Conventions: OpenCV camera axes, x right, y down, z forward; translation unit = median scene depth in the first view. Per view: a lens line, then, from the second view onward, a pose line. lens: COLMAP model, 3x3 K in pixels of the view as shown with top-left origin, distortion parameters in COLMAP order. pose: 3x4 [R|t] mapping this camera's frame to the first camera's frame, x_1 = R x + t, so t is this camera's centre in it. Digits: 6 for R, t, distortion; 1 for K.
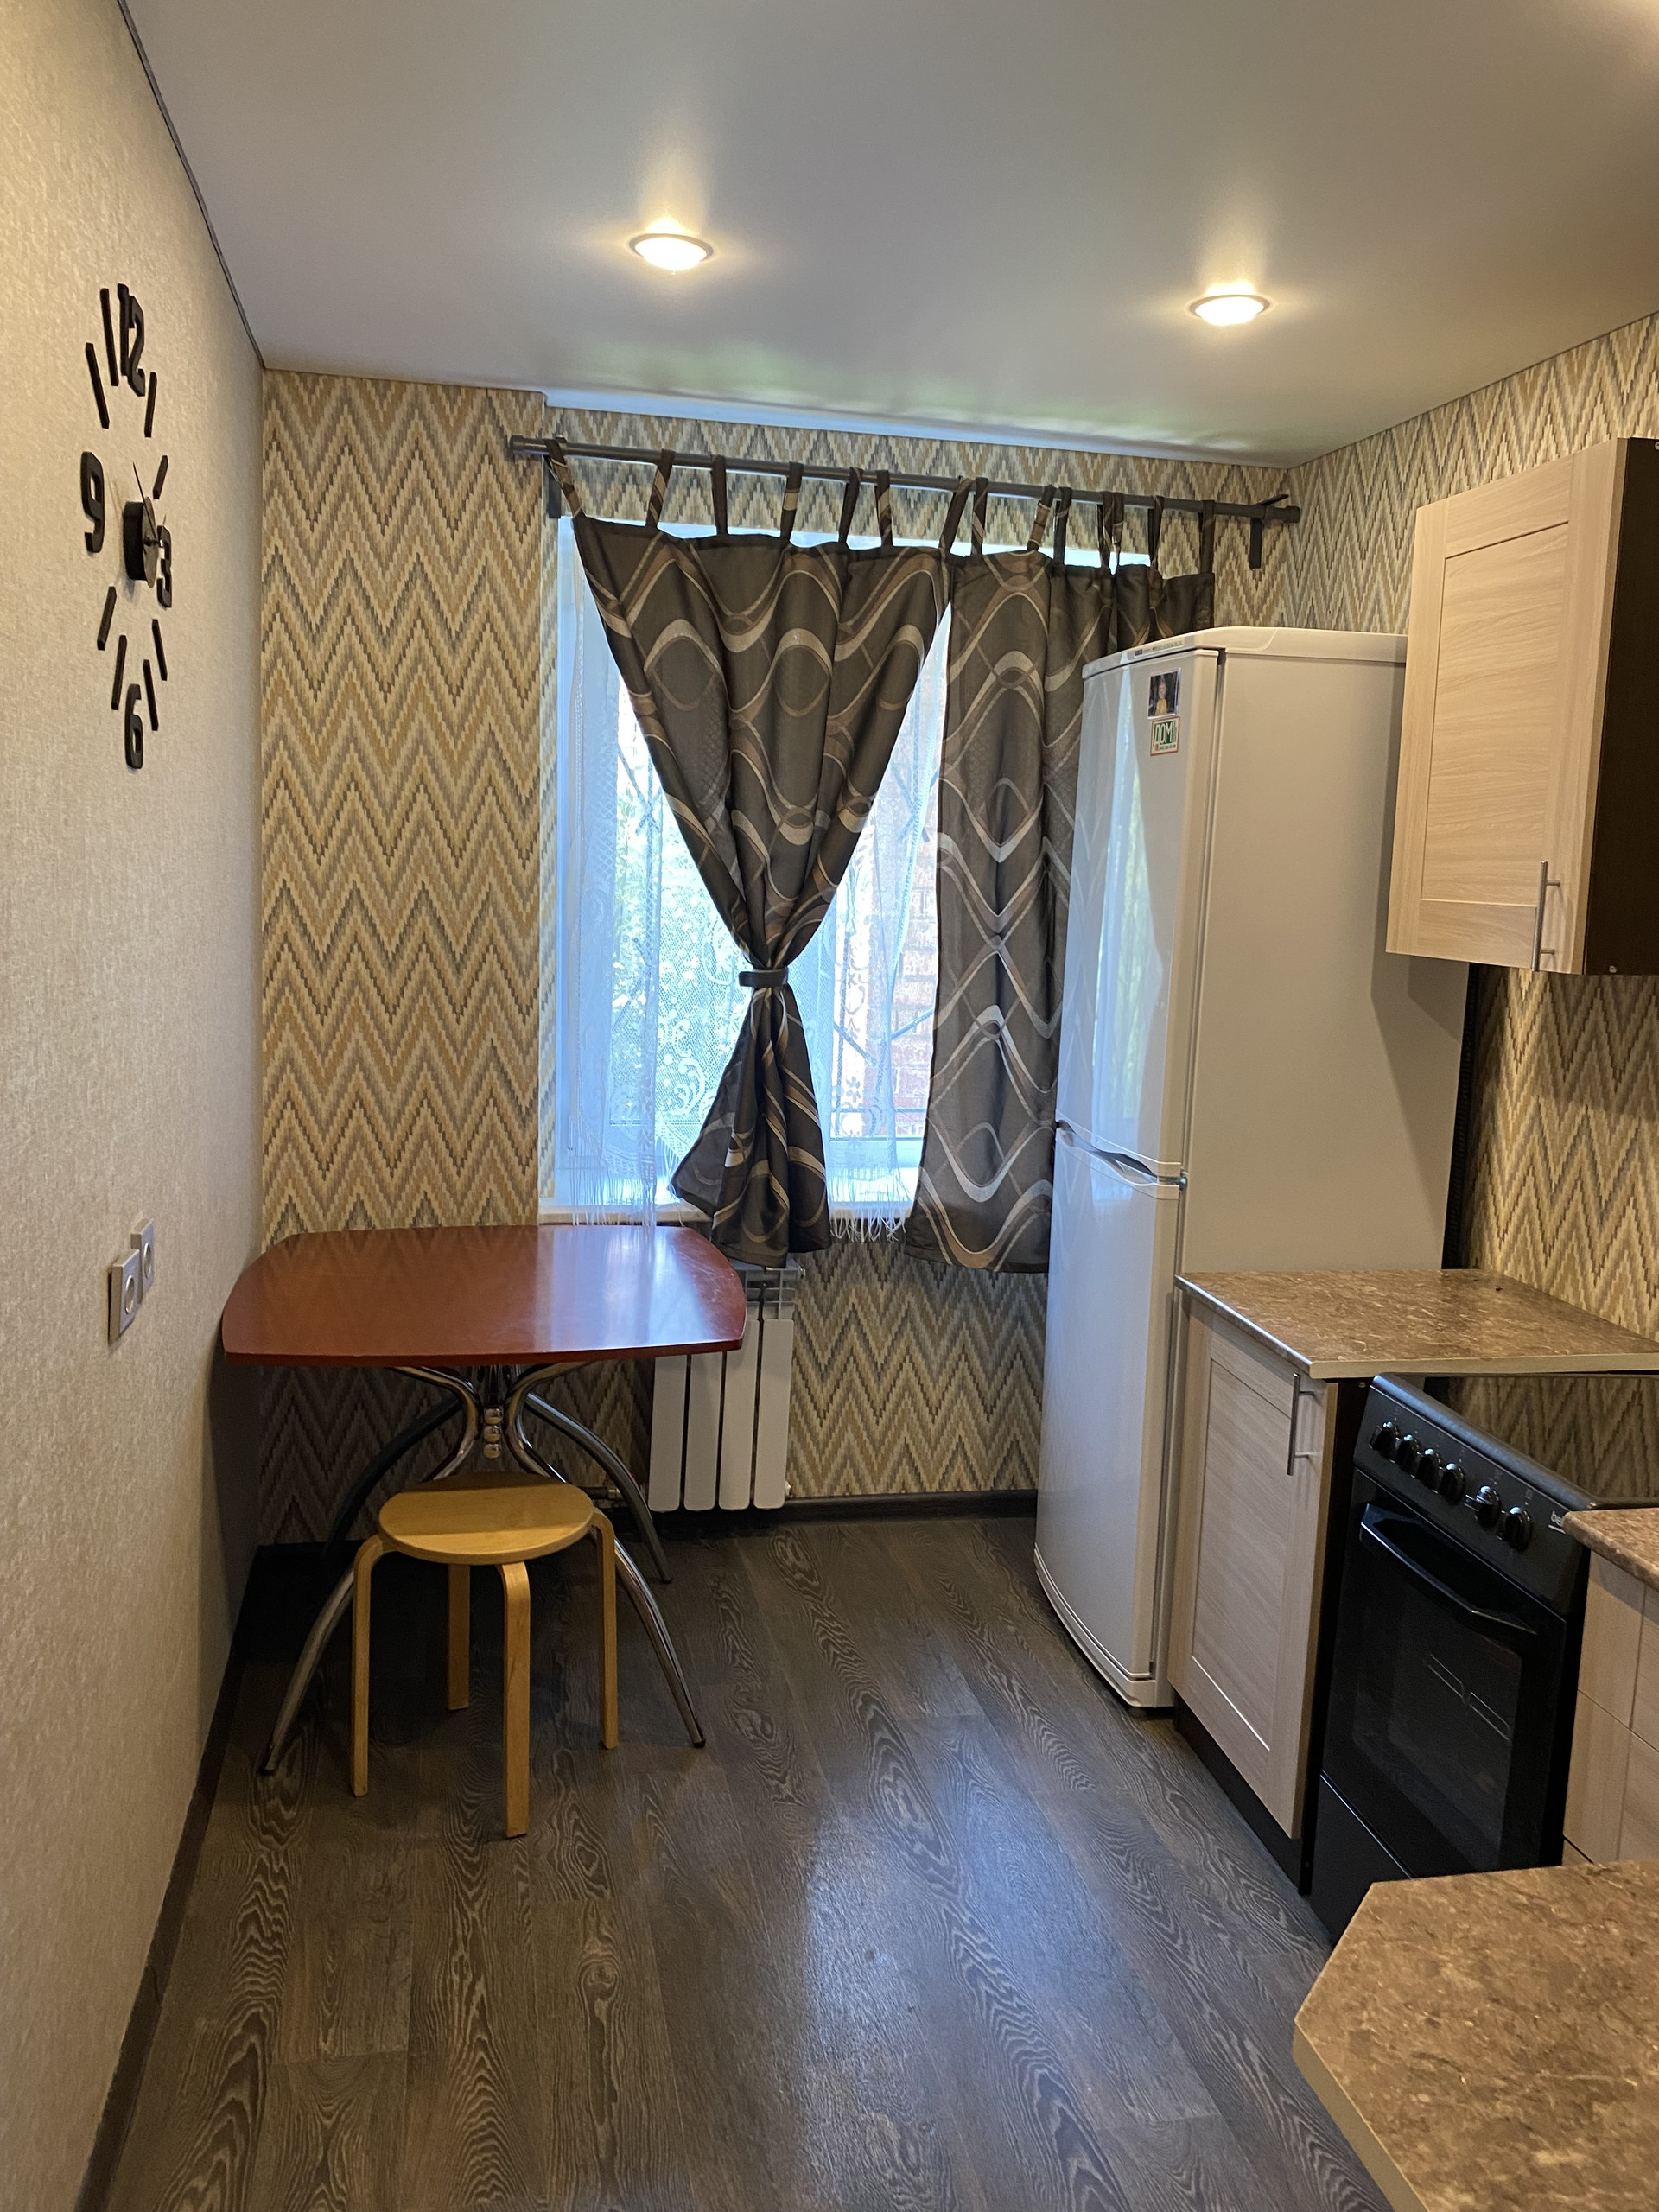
lens RADIAL K [[1689.7, 0, 829.5], [0, 1689.7, 1106.0], [0, 0, 1]] dist [0.004910, -0.002537]
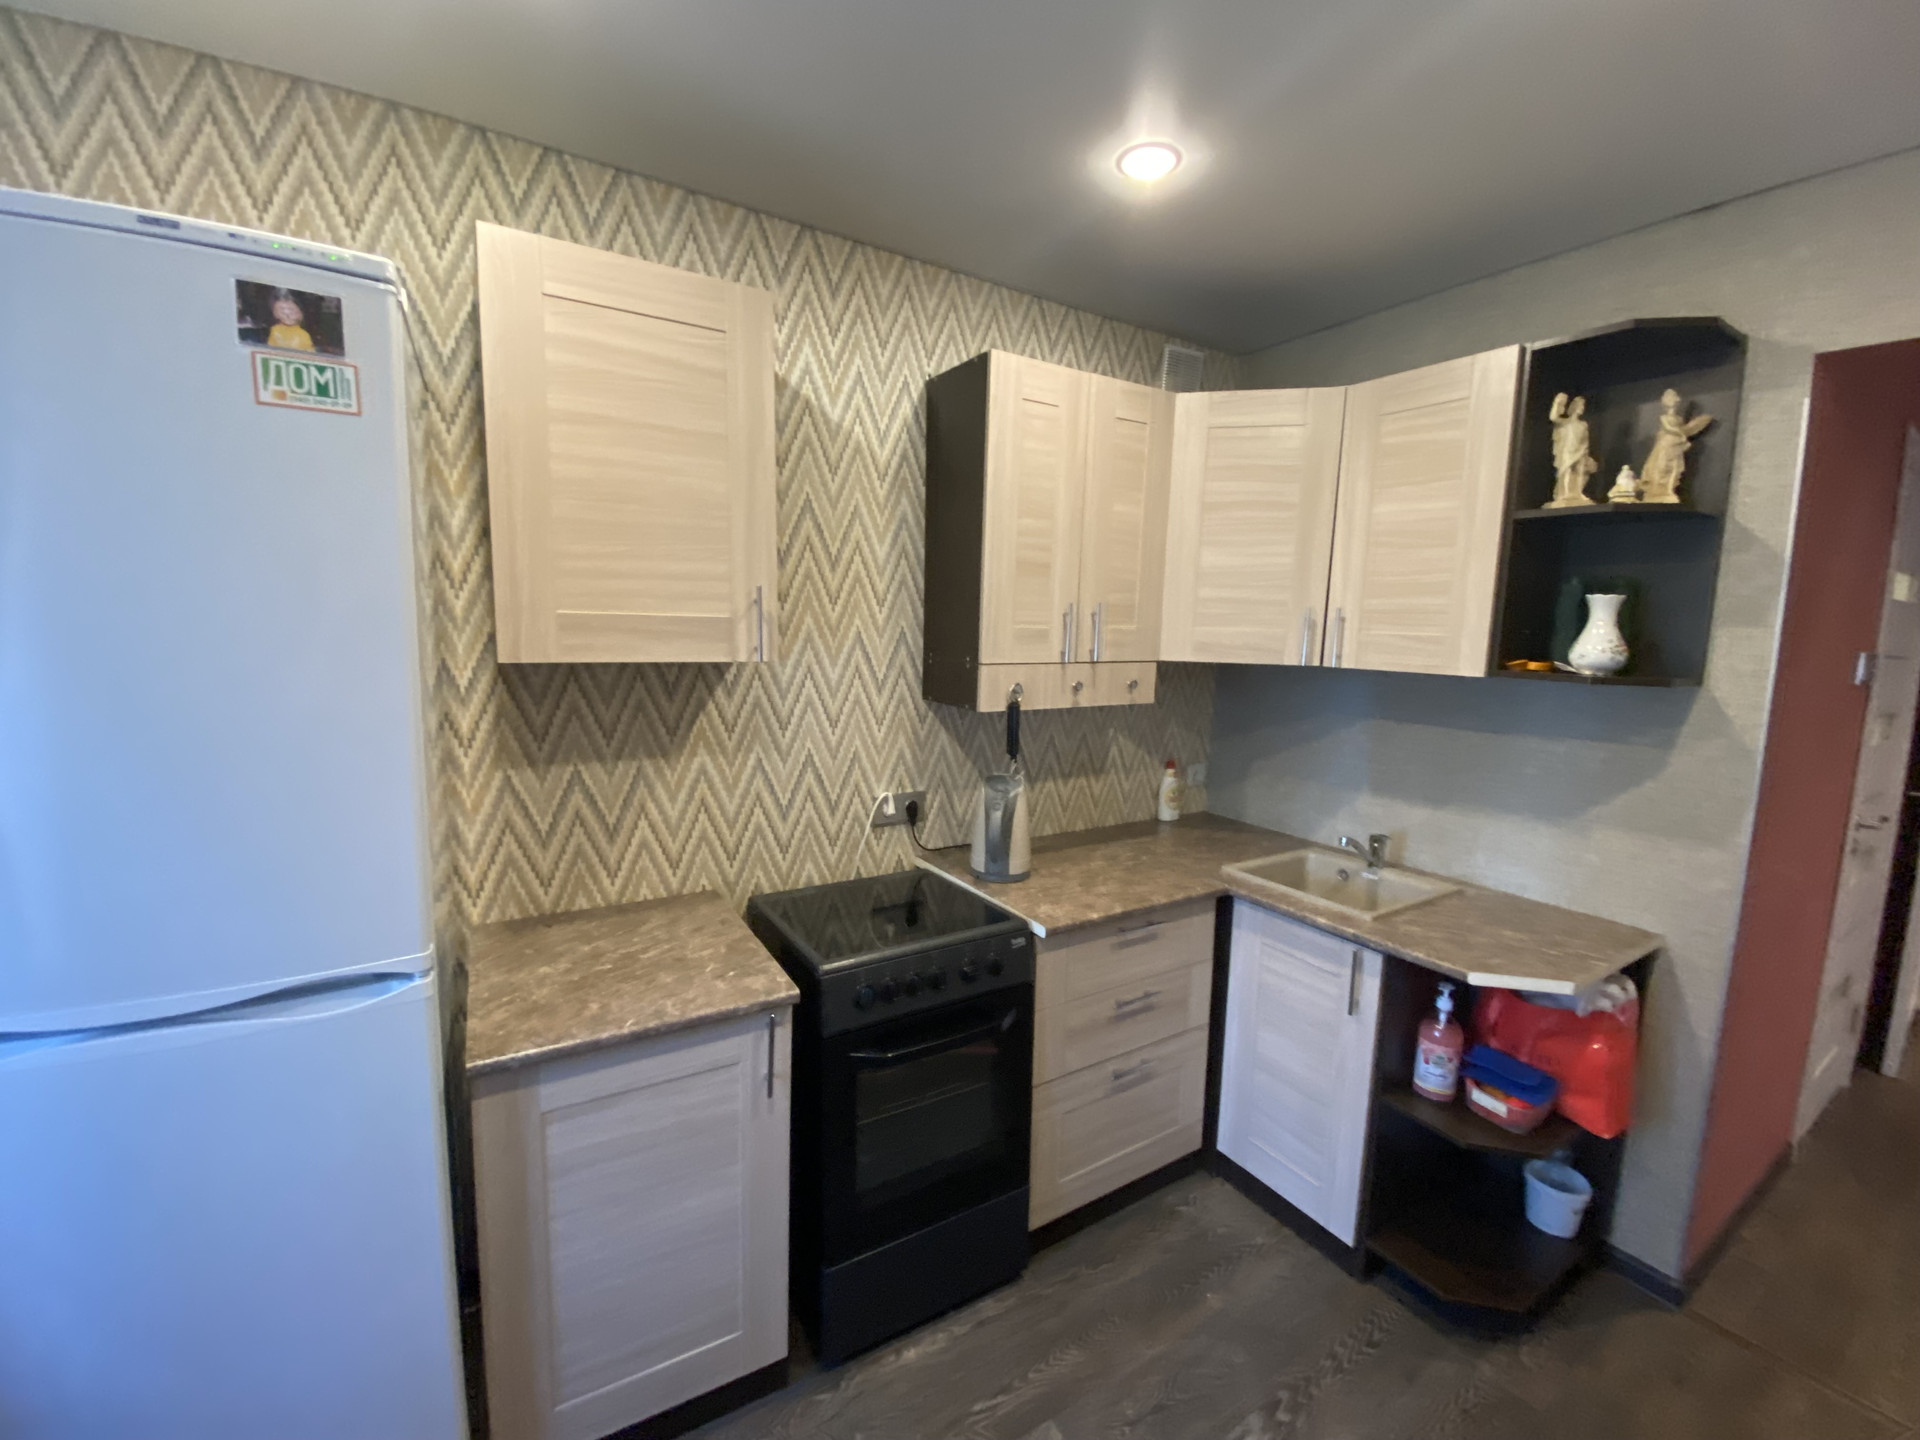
lens RADIAL K [[767.2, 0, 966.5], [0, 767.2, 718.1], [0, 0, 1]] dist [0.017098, -0.017781]
pose [[-0.336998, -0.158759, 0.928023, -0.211284], [0.104717, 0.973245, 0.204522, -0.126662], [-0.935664, 0.166103, -0.311357, 0.896035]]
